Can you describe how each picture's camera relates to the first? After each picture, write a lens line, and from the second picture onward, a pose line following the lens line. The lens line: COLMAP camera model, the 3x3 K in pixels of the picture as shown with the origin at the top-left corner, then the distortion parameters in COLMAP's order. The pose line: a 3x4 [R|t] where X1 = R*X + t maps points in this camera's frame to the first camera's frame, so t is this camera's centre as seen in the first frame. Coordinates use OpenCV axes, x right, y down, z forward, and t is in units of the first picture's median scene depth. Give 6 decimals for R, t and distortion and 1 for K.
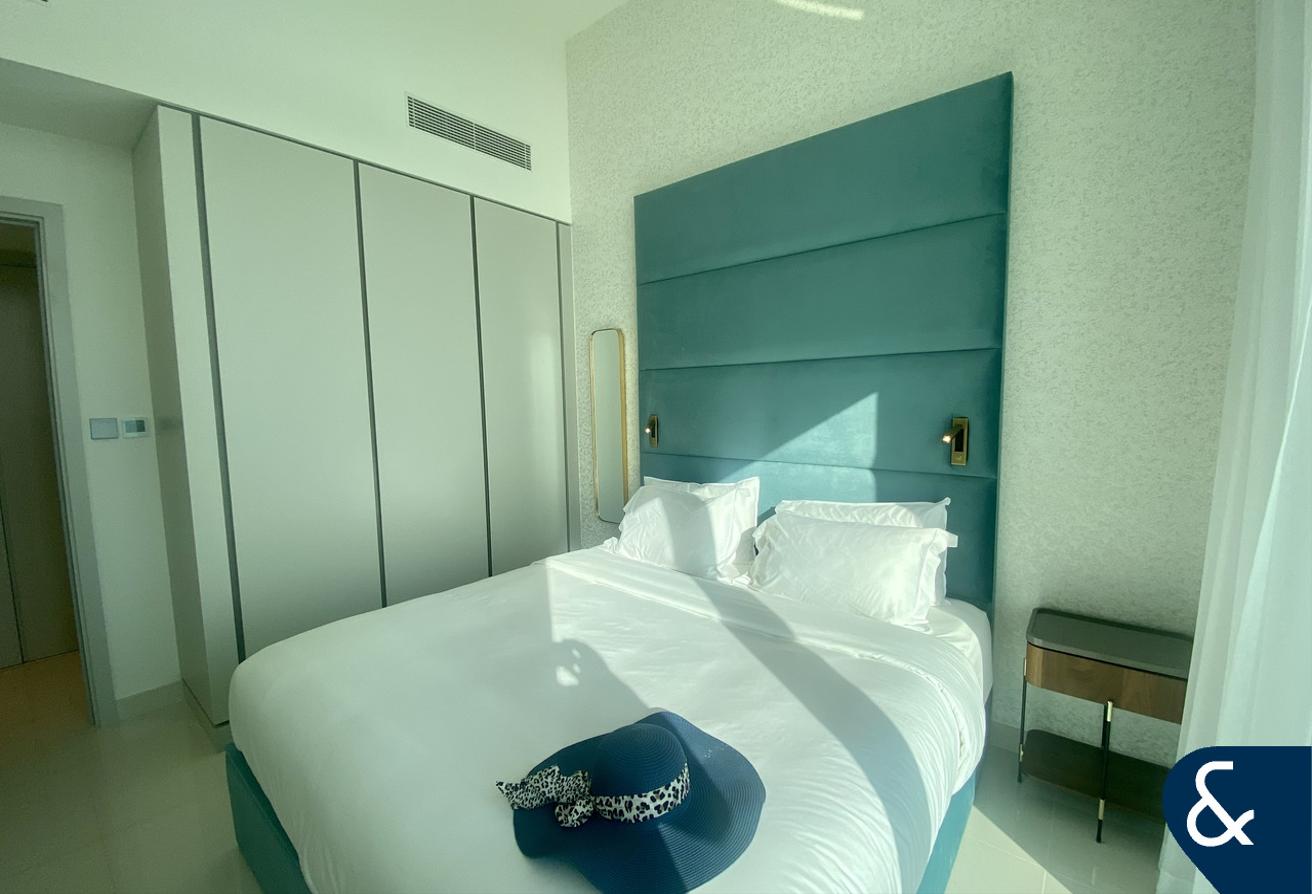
lens RADIAL K [[529.6, 0, 666.1], [0, 529.6, 441.9], [0, 0, 1]] dist [0.002843, -0.011438]
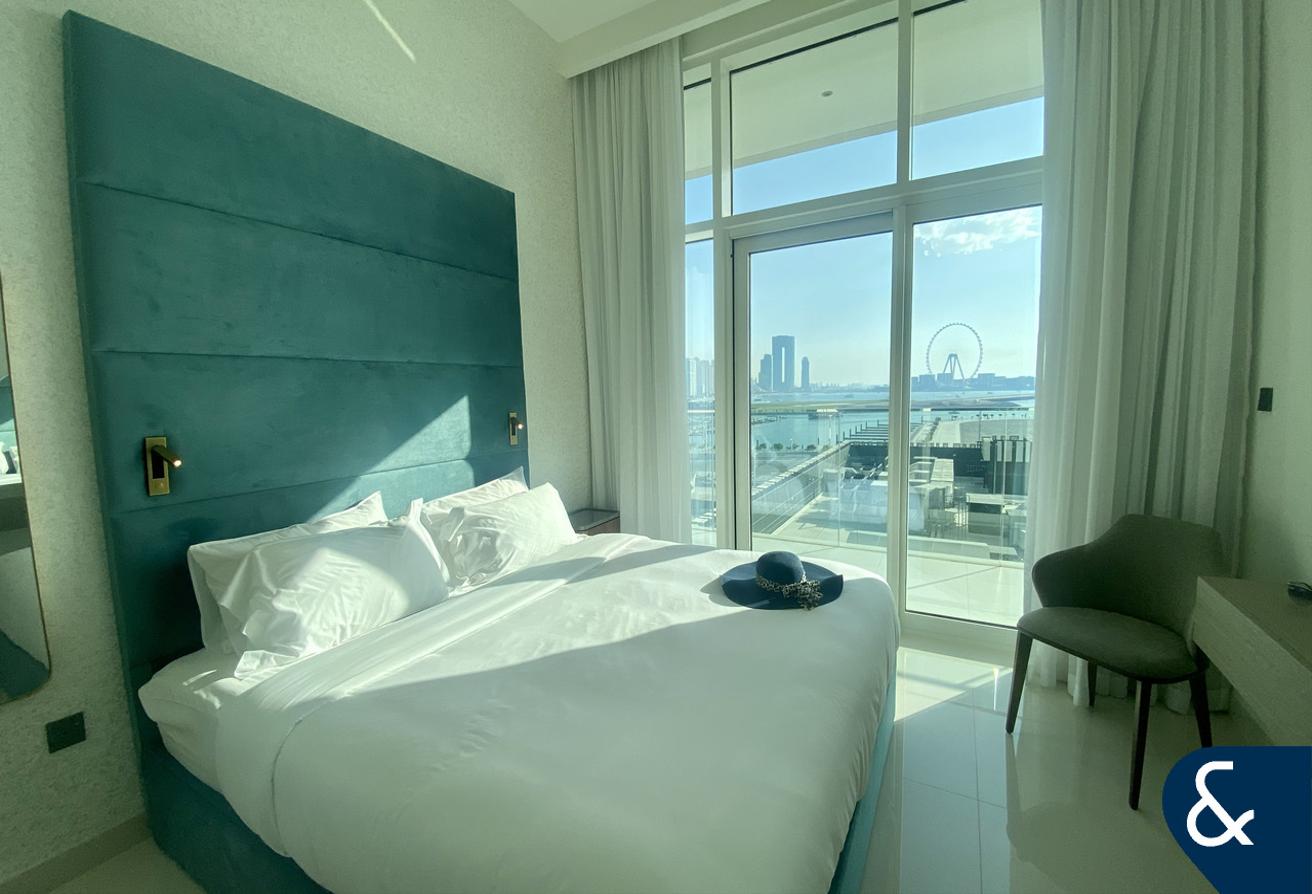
lens RADIAL K [[529.6, 0, 650.5], [0, 529.6, 437.6], [0, 0, 1]] dist [0.002843, -0.011438]
pose [[-0.175529, -0.078156, 0.981367, -0.985032], [0.107245, 0.989393, 0.097978, -0.078294], [-0.978616, 0.122444, -0.165285, 0.887027]]
